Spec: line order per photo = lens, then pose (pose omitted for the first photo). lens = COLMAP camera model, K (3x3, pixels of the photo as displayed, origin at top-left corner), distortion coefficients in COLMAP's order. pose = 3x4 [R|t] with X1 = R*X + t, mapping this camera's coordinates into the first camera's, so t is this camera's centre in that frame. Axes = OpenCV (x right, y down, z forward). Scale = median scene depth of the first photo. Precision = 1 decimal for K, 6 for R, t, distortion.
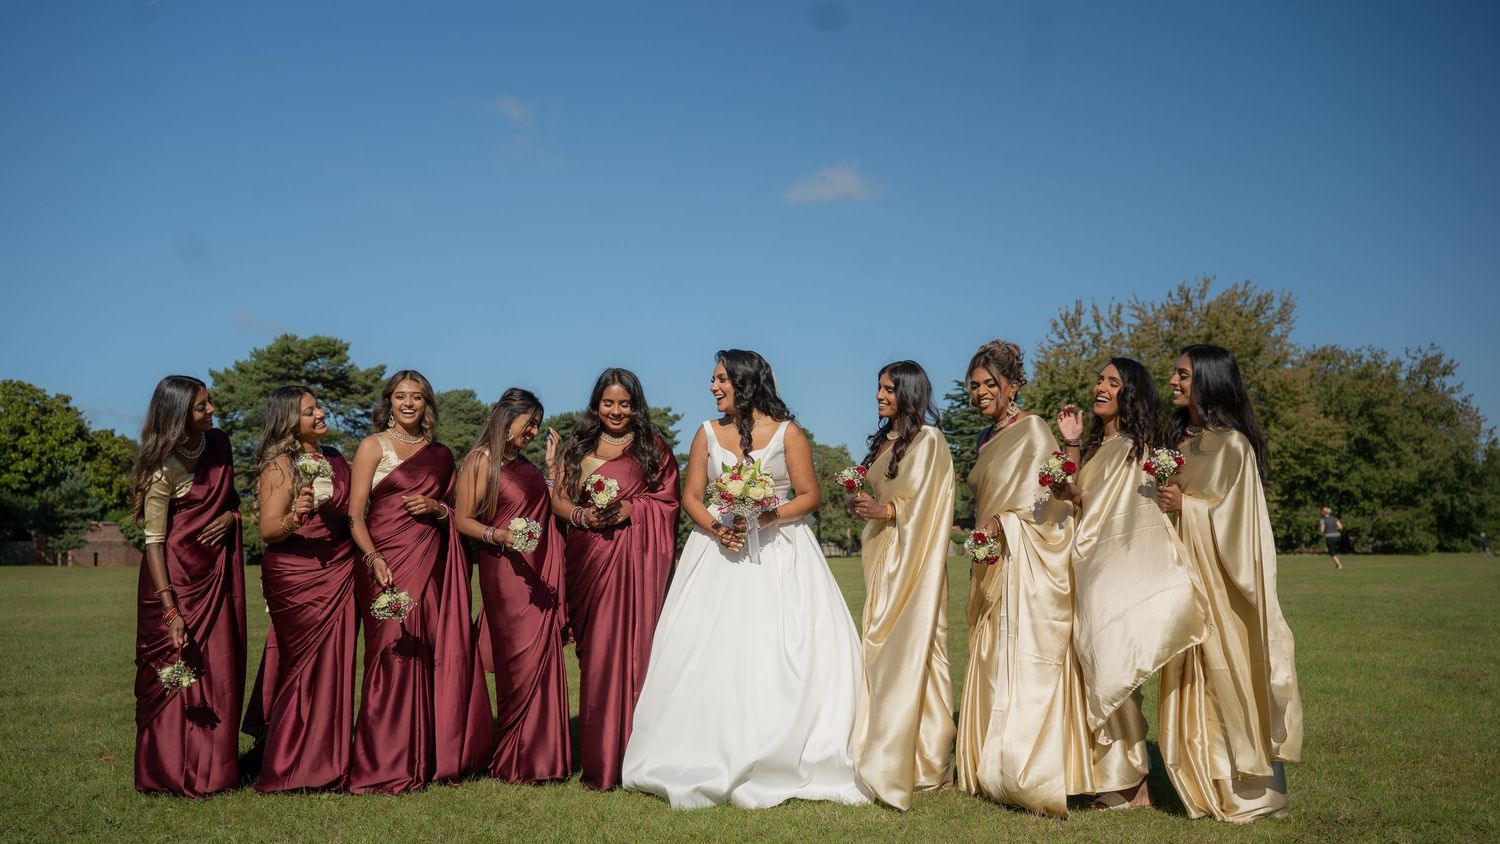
lens RADIAL K [[1477.0, 0, 757.1], [0, 1477.0, 441.4], [0, 0, 1]] dist [0.064930, 0.000000]
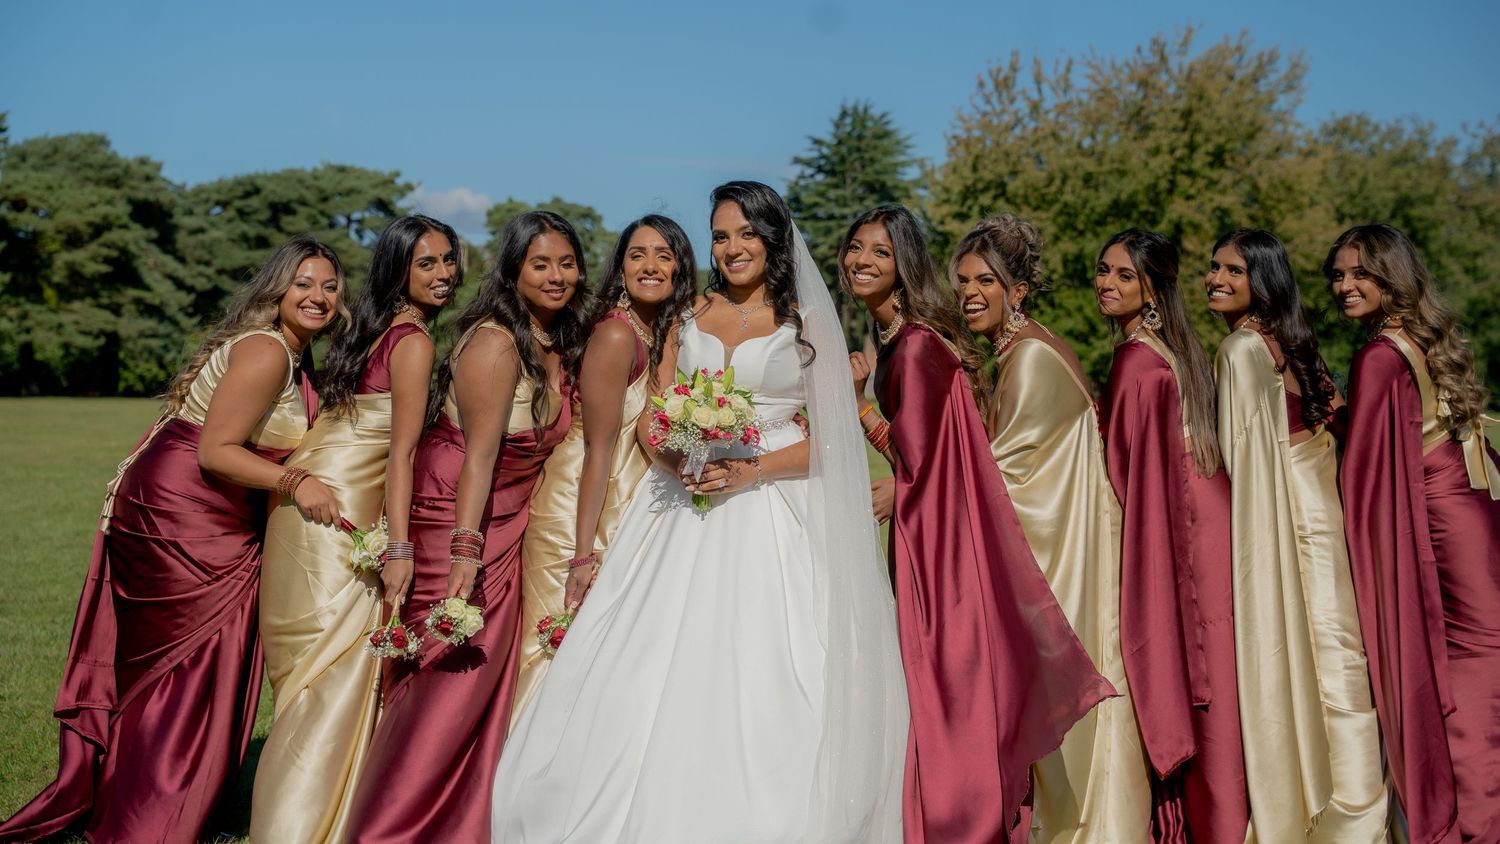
lens RADIAL K [[2422.9, 0, 762.5], [0, 2422.9, 414.0], [0, 0, 1]] dist [0.371894, 0.000000]
pose [[0.991402, 0.023019, 0.128811, -0.043353], [-0.033846, 0.996016, 0.082507, -0.012583], [-0.126399, -0.086157, 0.988231, -0.140887]]
